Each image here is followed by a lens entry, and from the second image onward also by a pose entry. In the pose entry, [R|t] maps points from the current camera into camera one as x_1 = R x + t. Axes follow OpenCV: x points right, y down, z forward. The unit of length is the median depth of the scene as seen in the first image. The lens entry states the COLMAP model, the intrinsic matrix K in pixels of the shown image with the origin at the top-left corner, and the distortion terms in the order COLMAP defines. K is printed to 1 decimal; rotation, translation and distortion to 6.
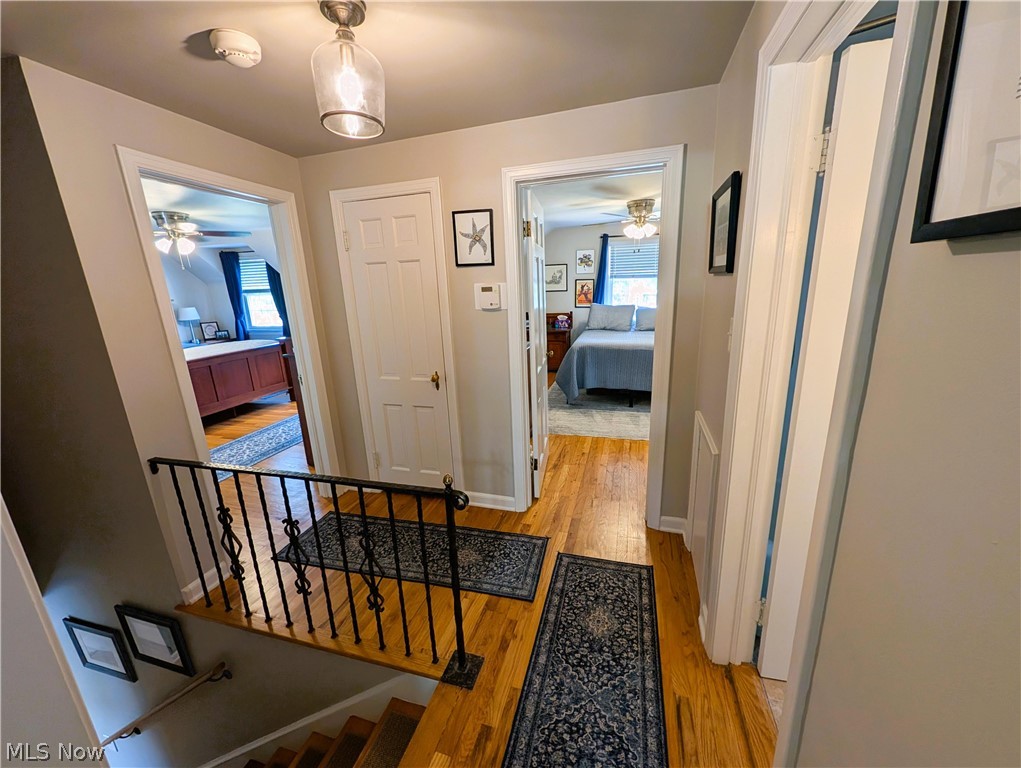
lens RADIAL K [[392.8, 0, 510.5], [0, 392.8, 384.0], [0, 0, 1]] dist [0.001870, 0.000079]
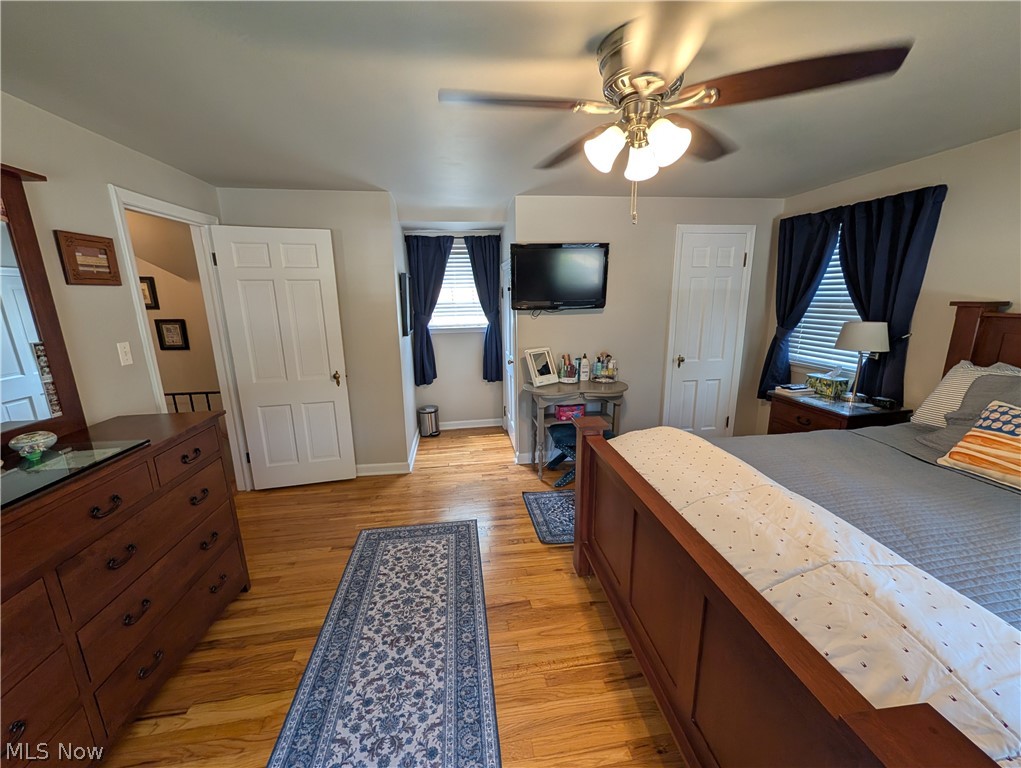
lens RADIAL K [[392.8, 0, 510.5], [0, 392.8, 384.0], [0, 0, 1]] dist [0.001870, 0.000079]
pose [[-0.908736, 0.139252, -0.393455, -0.401270], [-0.057840, 0.891587, 0.449140, -0.216136], [0.413343, 0.430907, -0.802163, 0.886778]]
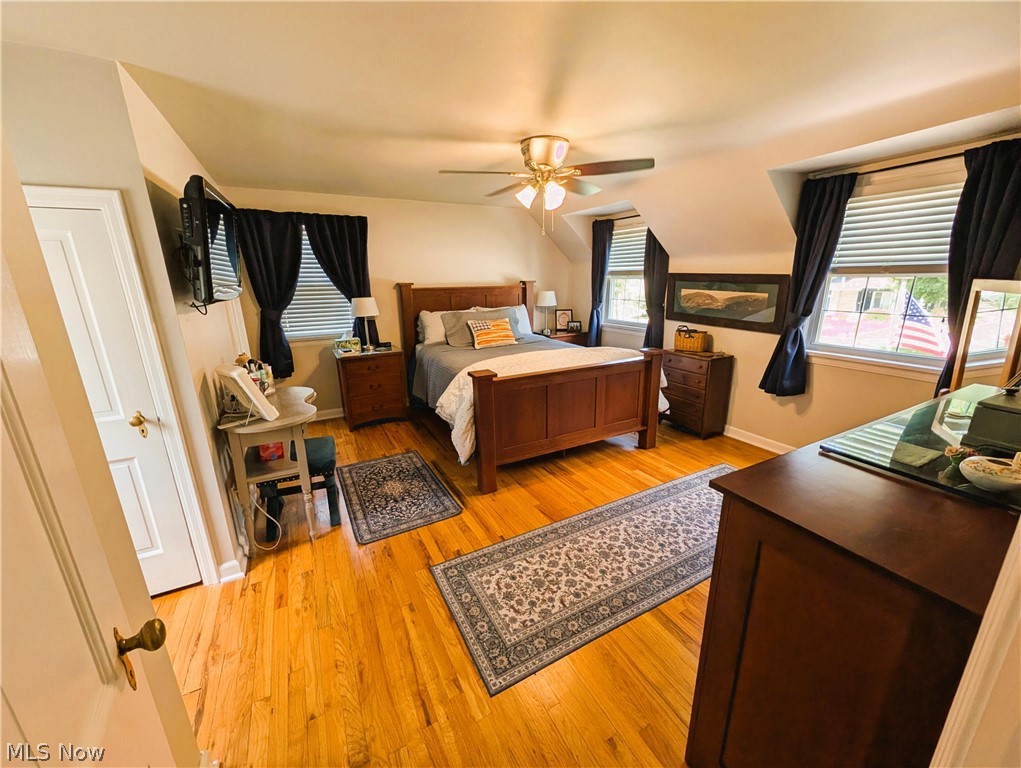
lens RADIAL K [[392.8, 0, 510.5], [0, 392.8, 384.0], [0, 0, 1]] dist [0.001870, 0.000079]
pose [[0.698212, 0.213129, -0.683429, -0.266865], [-0.189029, 0.975661, 0.111145, -0.081098], [0.690484, 0.051585, 0.721506, 0.359632]]
